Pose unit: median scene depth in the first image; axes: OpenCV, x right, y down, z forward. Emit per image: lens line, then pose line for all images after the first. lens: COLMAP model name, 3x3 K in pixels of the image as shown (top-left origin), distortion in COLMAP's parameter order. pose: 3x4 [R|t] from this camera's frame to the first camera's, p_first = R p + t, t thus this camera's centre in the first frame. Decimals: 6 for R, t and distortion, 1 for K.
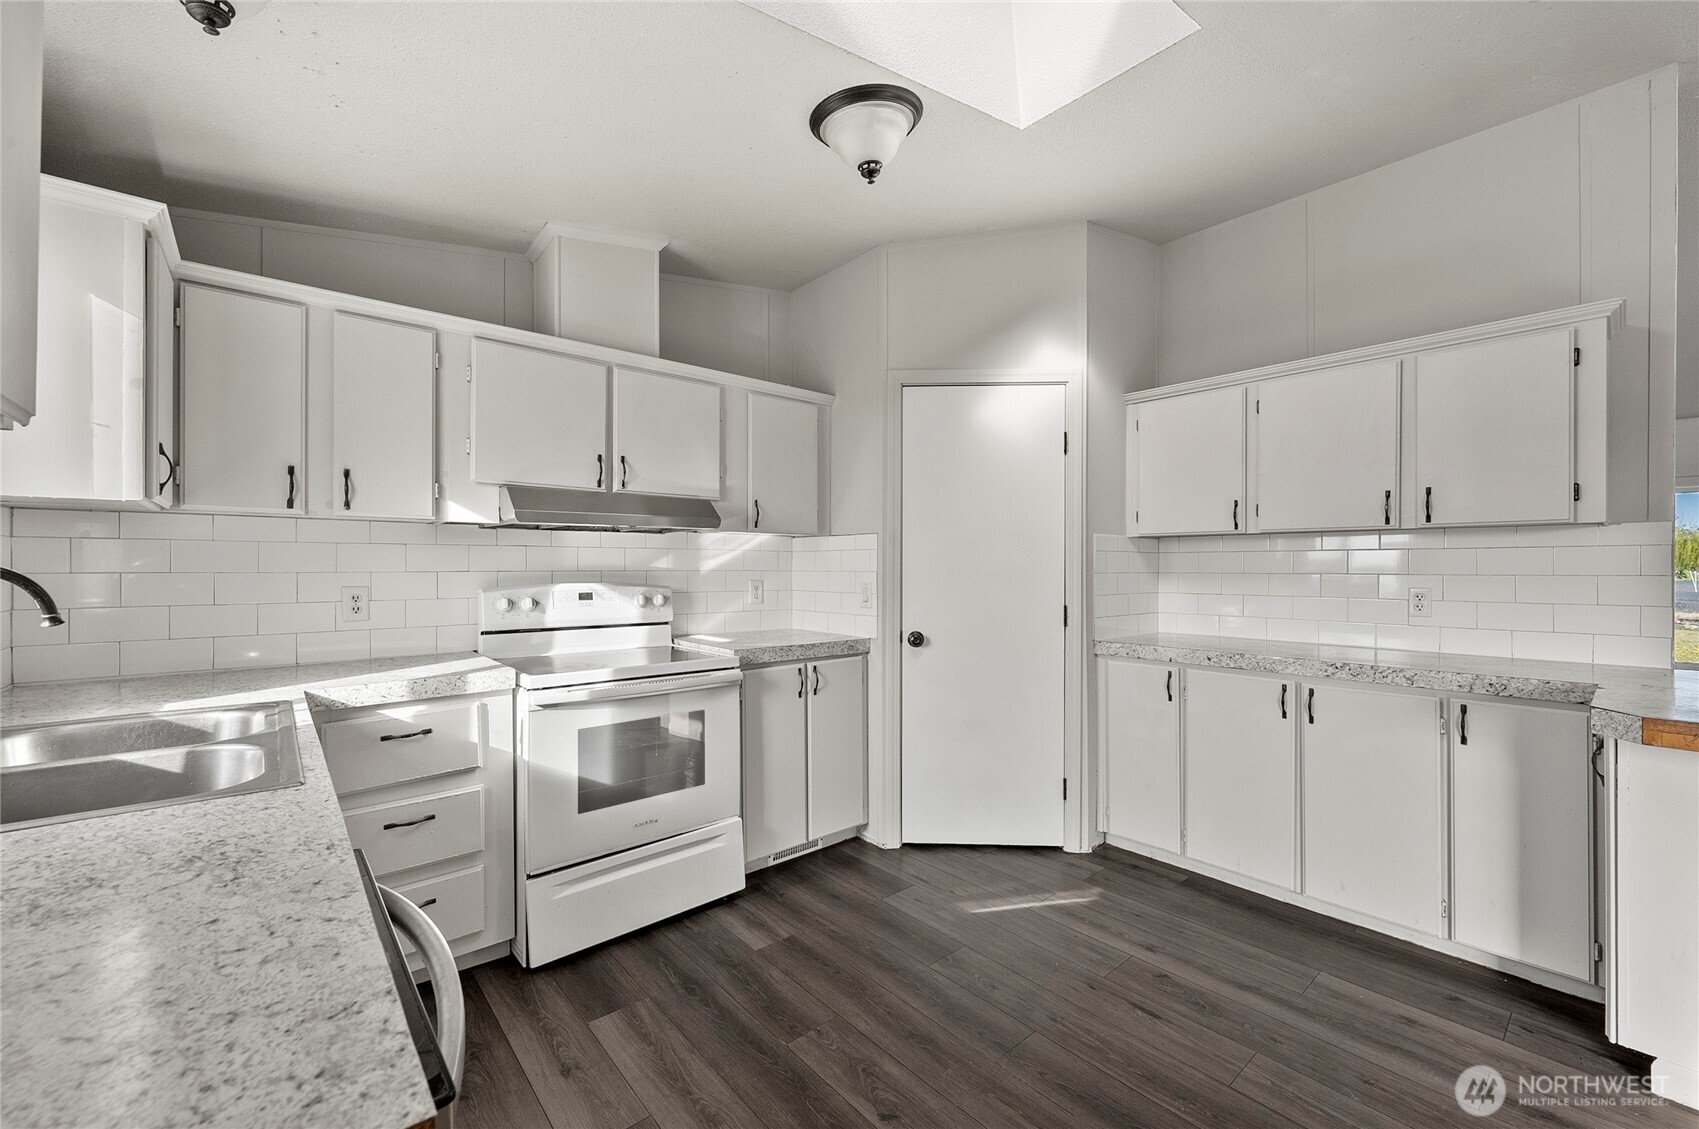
lens RADIAL K [[680.7, 0, 849.5], [0, 680.7, 564.5], [0, 0, 1]] dist [-0.001437, -0.000119]
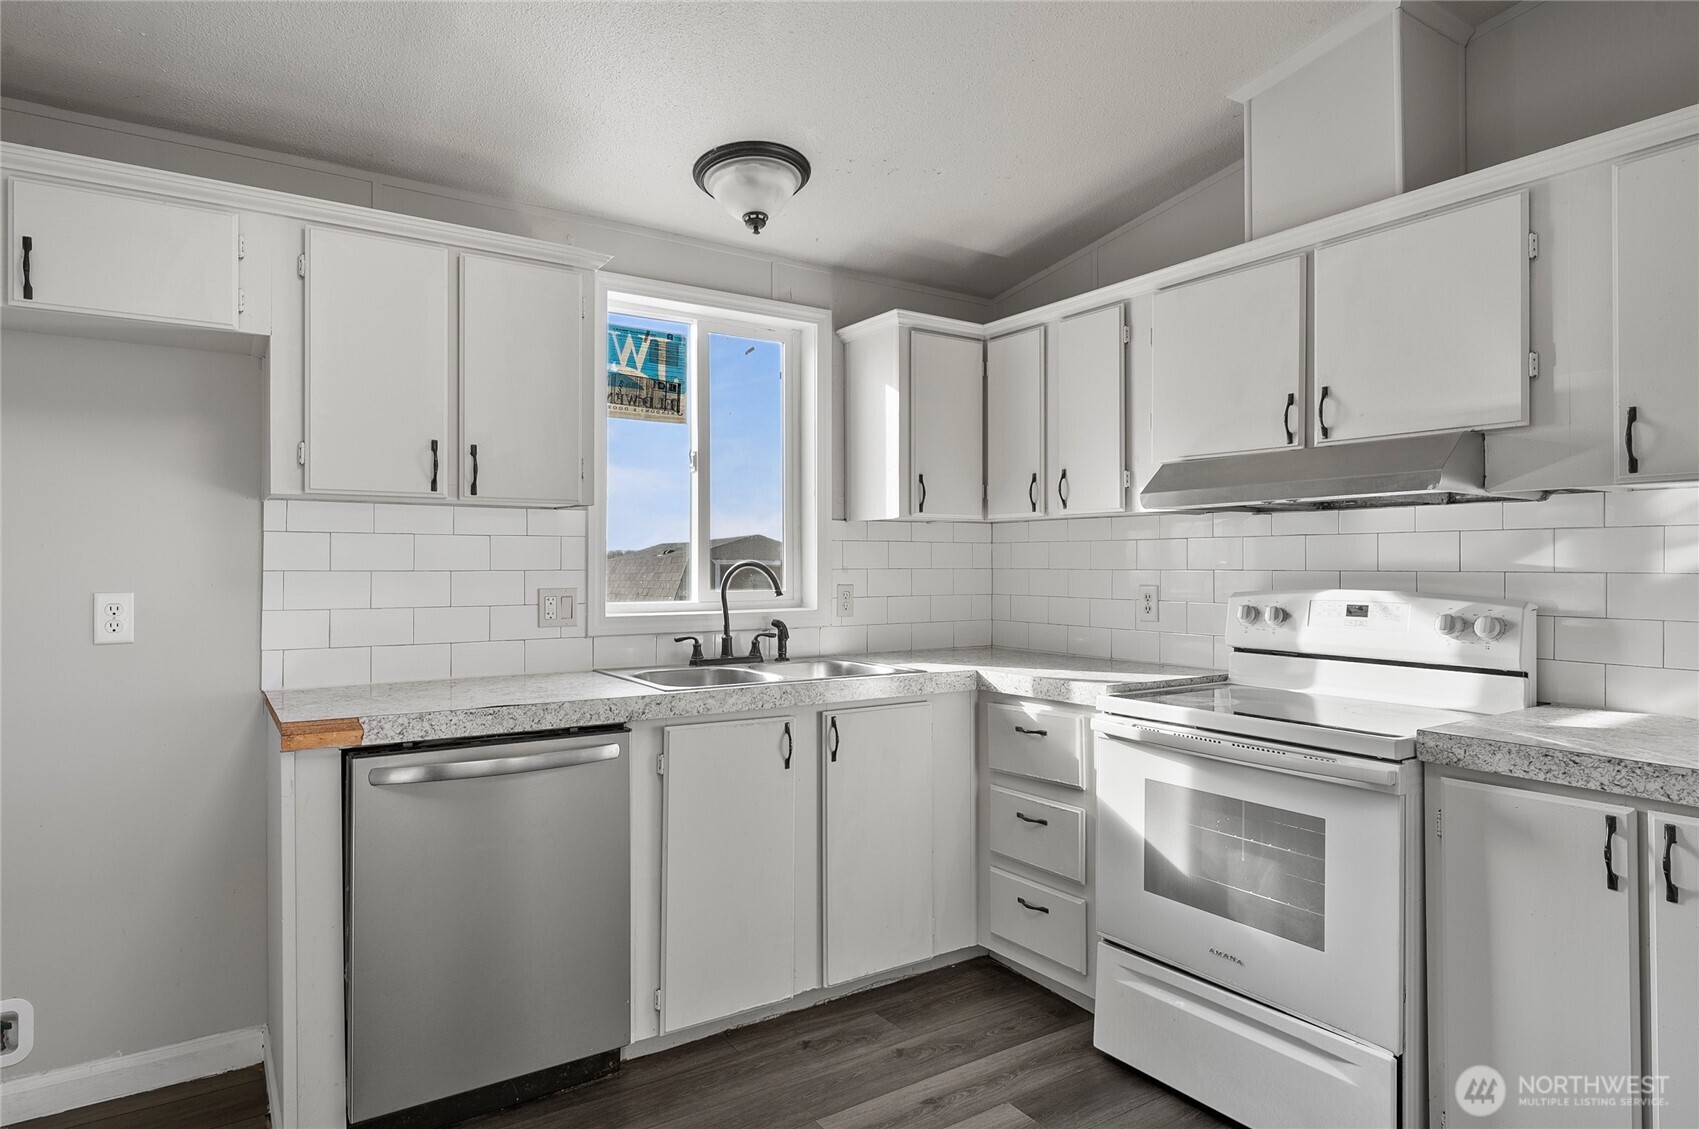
lens RADIAL K [[972.8, 0, 859.4], [0, 972.8, 557.5], [0, 0, 1]] dist [0.000435, 0.000374]
pose [[-0.114442, -0.007344, -0.993403, 0.618072], [0.001895, 0.999969, -0.007610, 0.003240], [0.993428, -0.002753, -0.114425, 0.696774]]
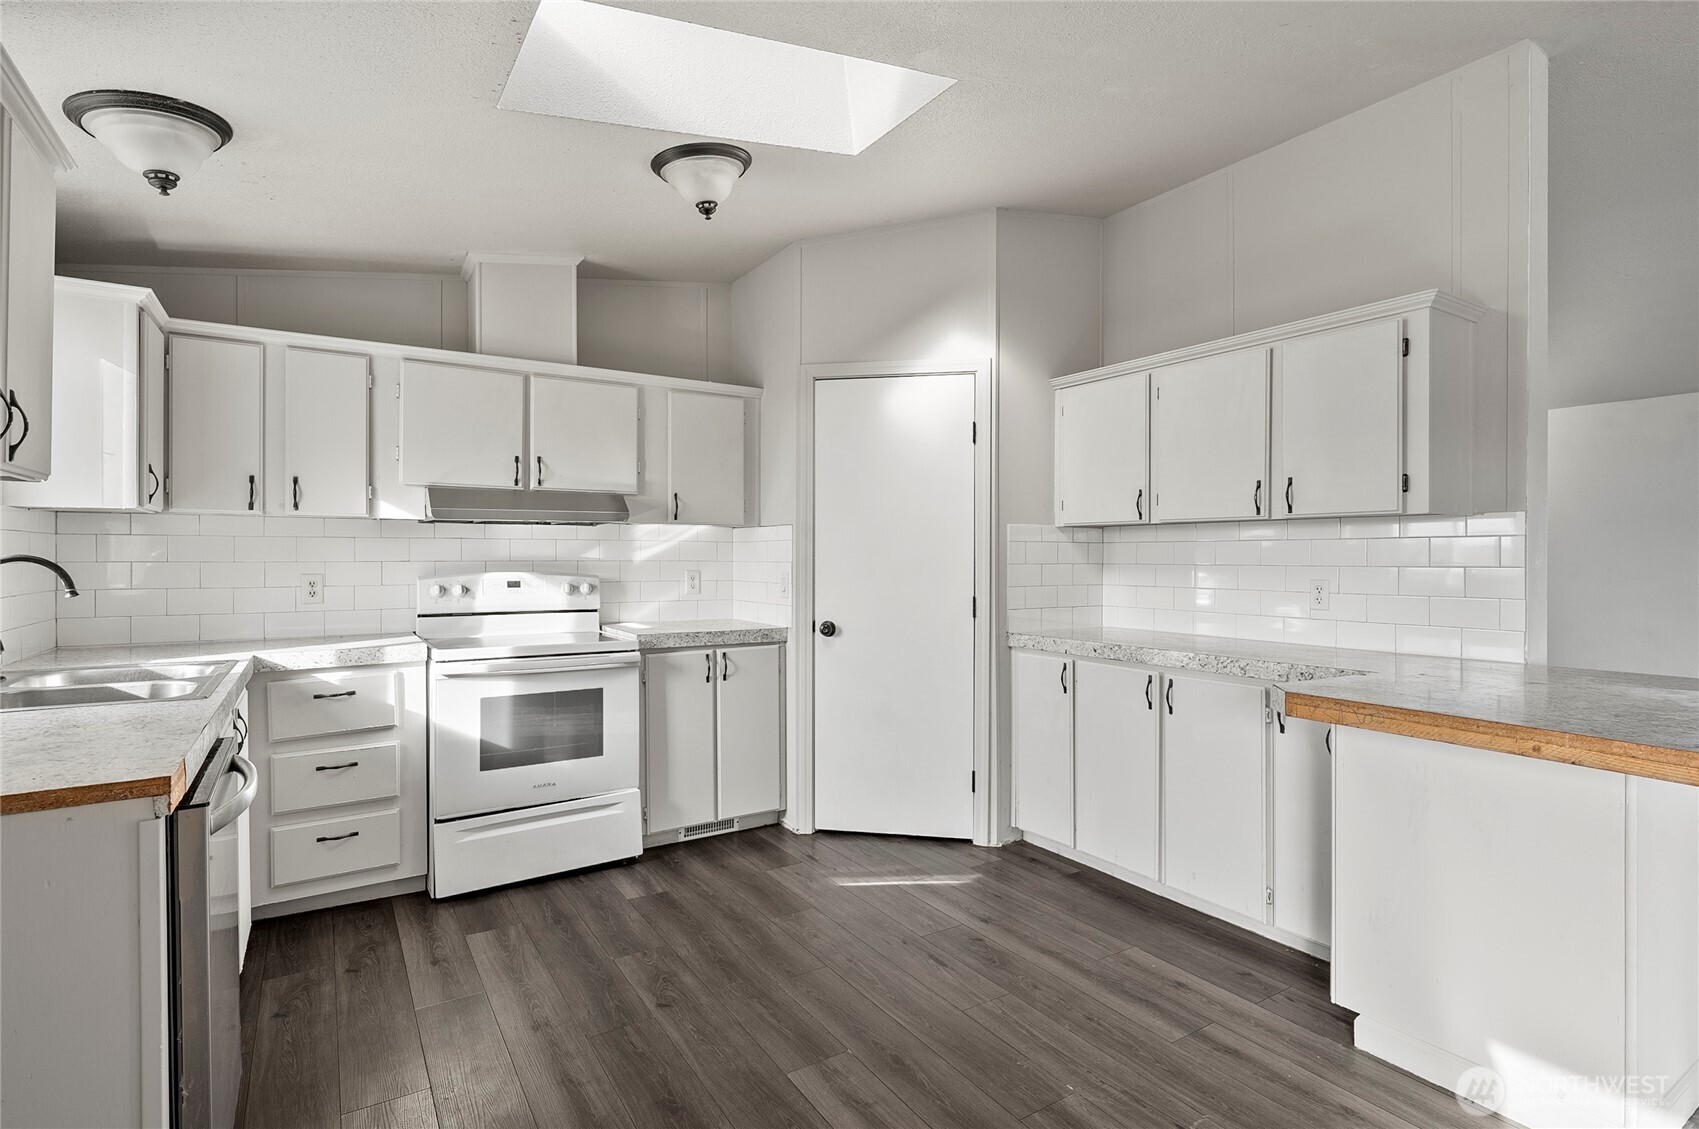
lens RADIAL K [[832.2, 0, 852.4], [0, 832.2, 554.0], [0, 0, 1]] dist [-0.000513, 0.000081]
pose [[0.990136, 0.000283, -0.140112, 0.366503], [-0.000325, 1.000000, -0.000277, -0.001811], [0.140112, 0.000320, 0.990136, -0.267192]]
